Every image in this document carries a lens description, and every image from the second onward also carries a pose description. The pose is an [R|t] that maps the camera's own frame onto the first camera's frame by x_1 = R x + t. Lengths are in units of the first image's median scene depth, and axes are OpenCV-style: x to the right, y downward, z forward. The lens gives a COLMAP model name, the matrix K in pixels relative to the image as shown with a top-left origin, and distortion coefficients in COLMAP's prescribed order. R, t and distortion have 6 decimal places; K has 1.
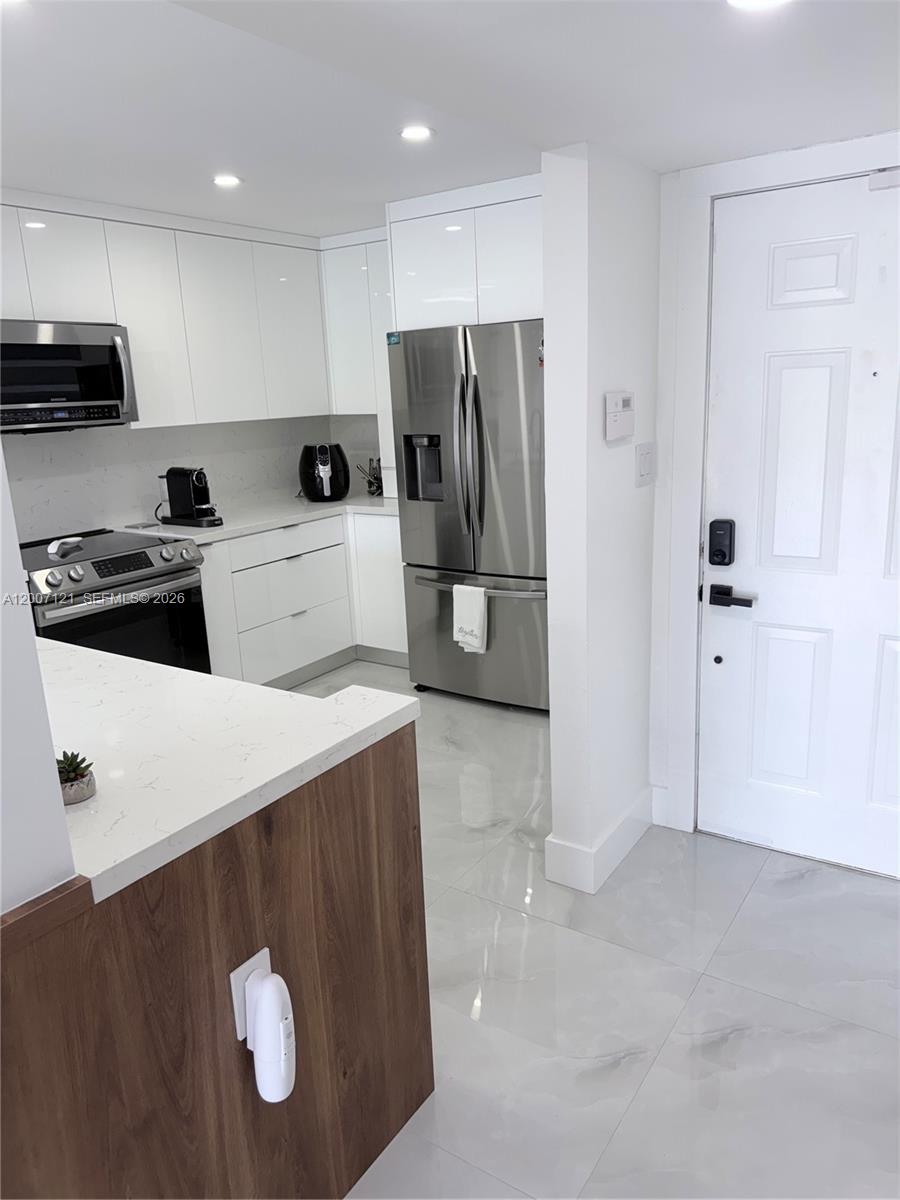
lens RADIAL K [[846.0, 0, 448.1], [0, 846.0, 602.0], [0, 0, 1]] dist [0.132541, -0.244181]
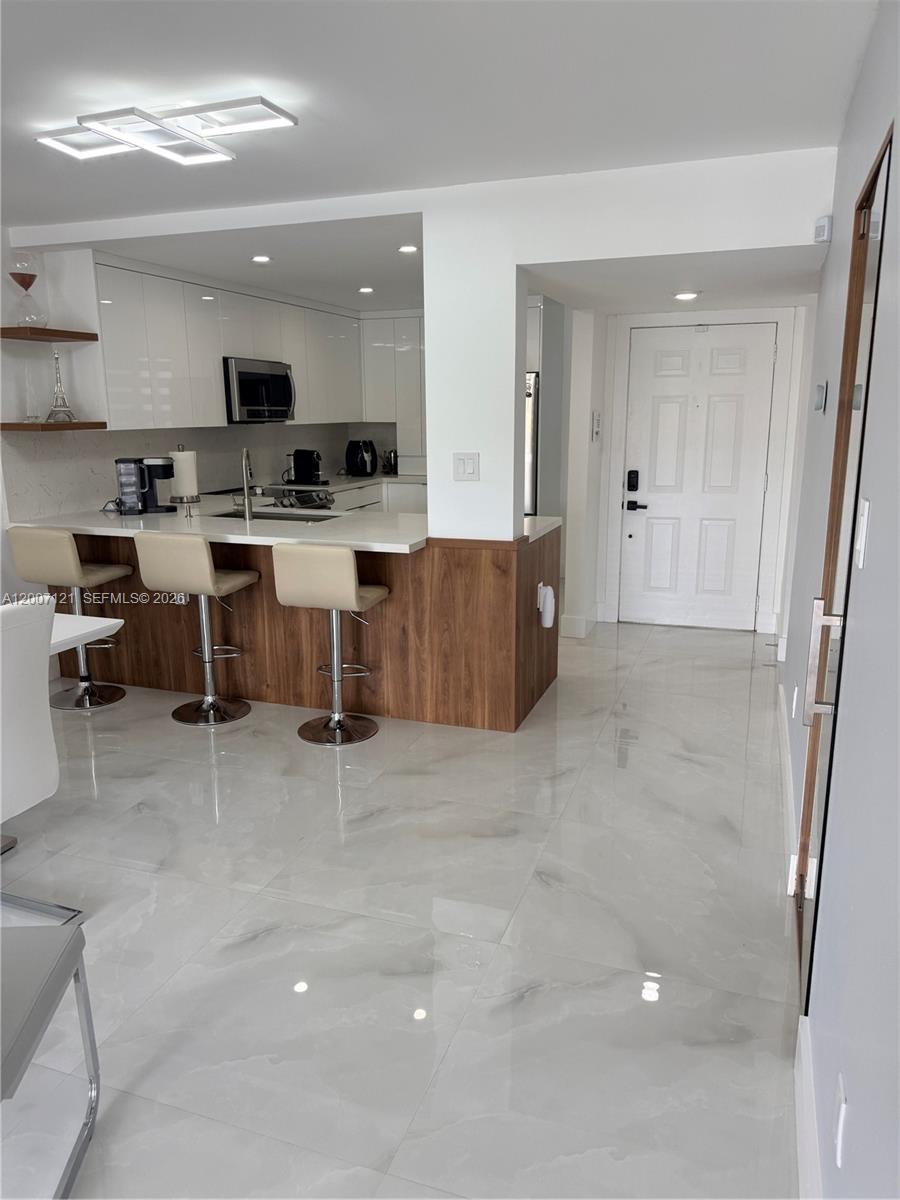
lens RADIAL K [[829.5, 0, 446.5], [0, 829.5, 605.1], [0, 0, 1]] dist [0.129231, -0.227987]
pose [[0.970591, -0.017336, 0.240110, -0.491232], [0.023275, 0.999489, -0.021922, 0.210458], [-0.239607, 0.026866, 0.970498, -0.710276]]
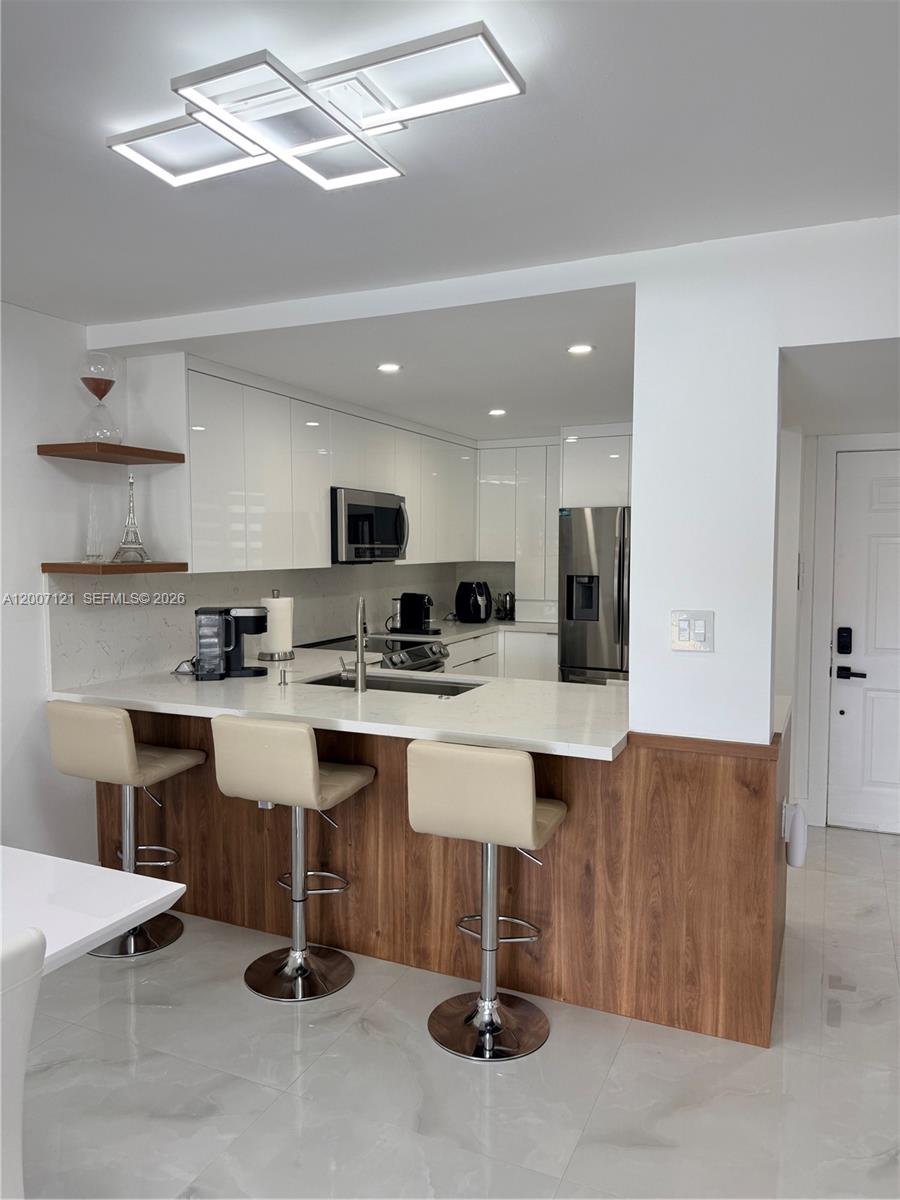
lens RADIAL K [[829.5, 0, 446.5], [0, 829.5, 605.1], [0, 0, 1]] dist [0.129231, -0.227987]
pose [[0.986485, 0.035106, 0.160047, -0.533271], [-0.005562, 0.983390, -0.181421, 0.123966], [-0.163758, 0.178079, 0.970294, -0.370876]]
